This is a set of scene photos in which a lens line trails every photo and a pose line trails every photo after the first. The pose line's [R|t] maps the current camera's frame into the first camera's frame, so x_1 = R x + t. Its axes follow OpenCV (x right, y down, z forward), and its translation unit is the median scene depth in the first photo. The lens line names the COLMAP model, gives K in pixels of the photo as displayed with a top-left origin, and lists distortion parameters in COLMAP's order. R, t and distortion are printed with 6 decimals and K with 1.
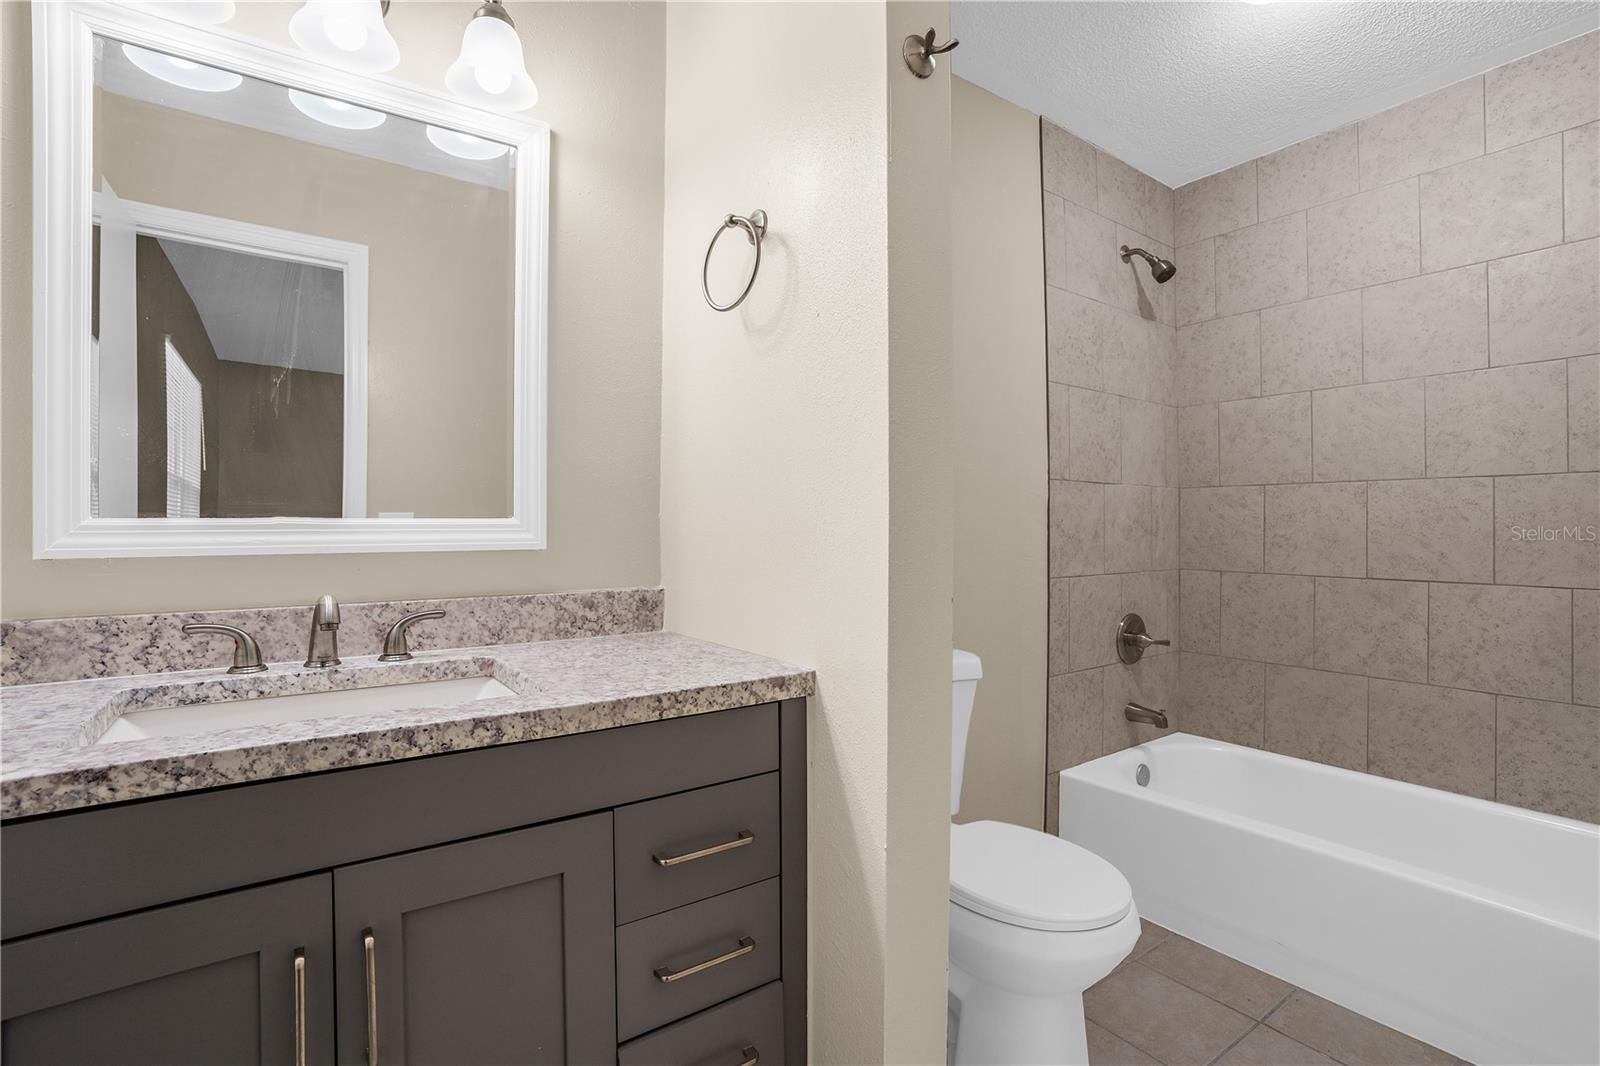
lens RADIAL K [[730.3, 0, 796.5], [0, 730.3, 530.2], [0, 0, 1]] dist [-0.005019, 0.000080]
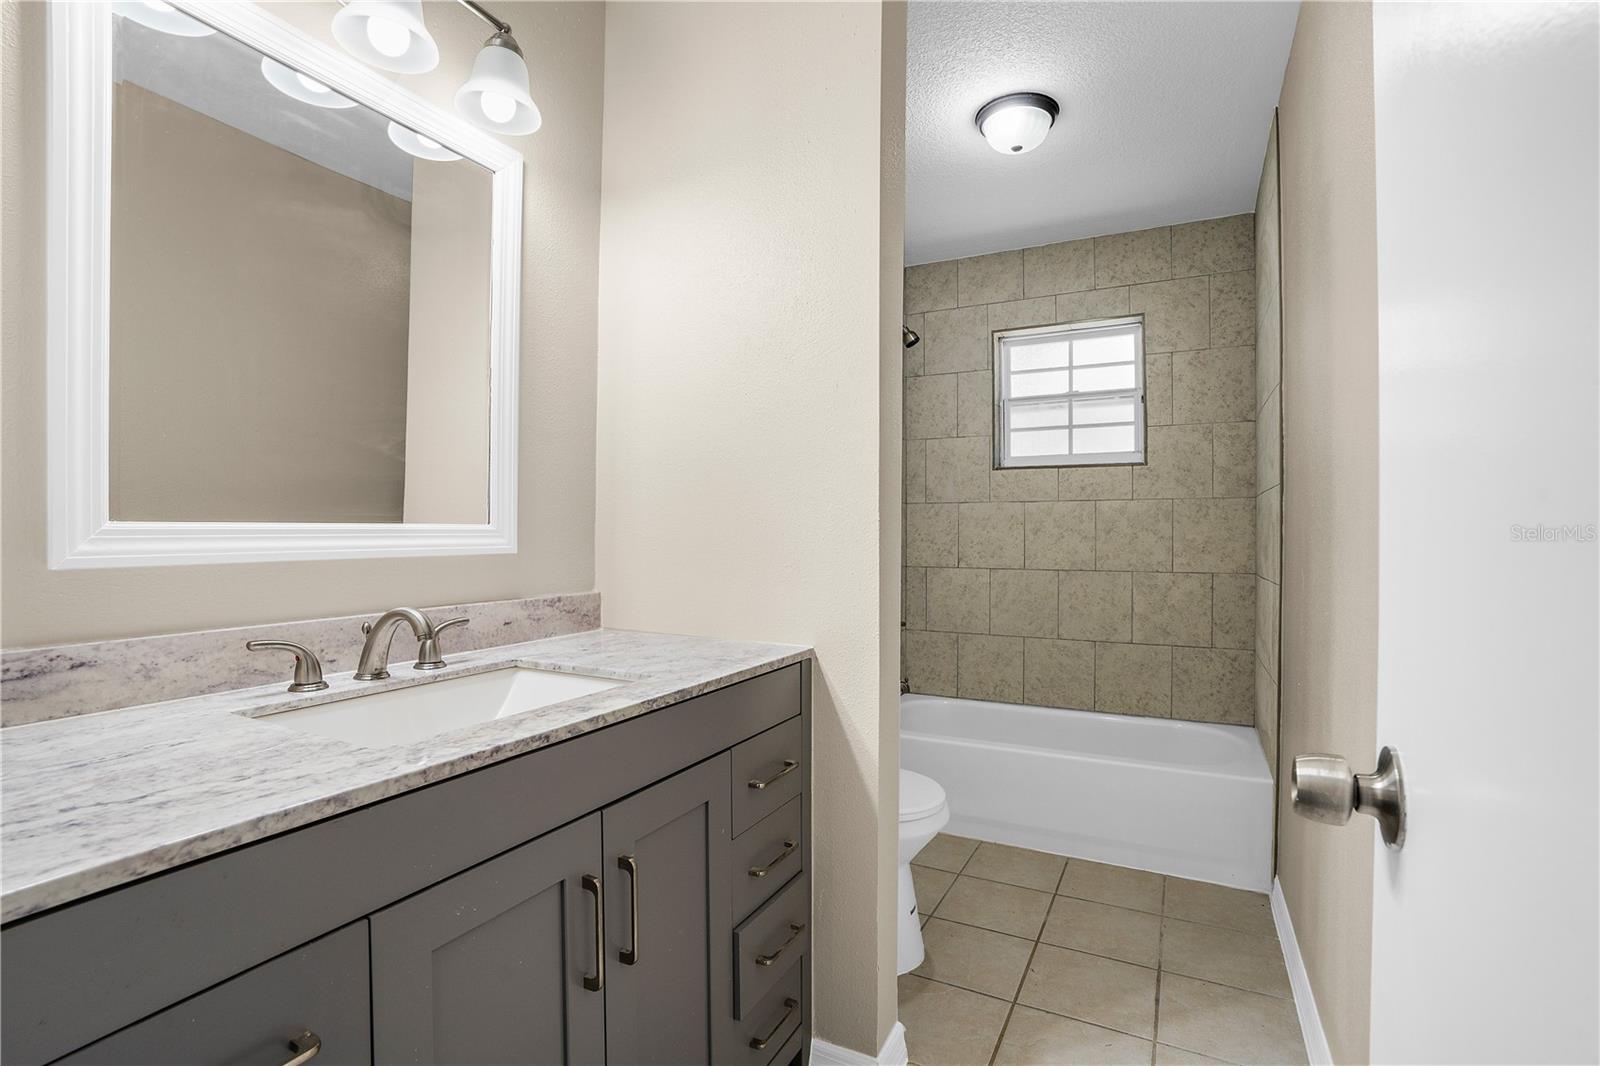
lens RADIAL K [[730.3, 0, 804.7], [0, 730.3, 533.6], [0, 0, 1]] dist [-0.005019, 0.000080]
pose [[0.872086, 0.000278, 0.489353, -0.599276], [0.001881, 0.999991, -0.003922, 0.002581], [-0.489350, 0.004341, 0.872077, -0.105450]]
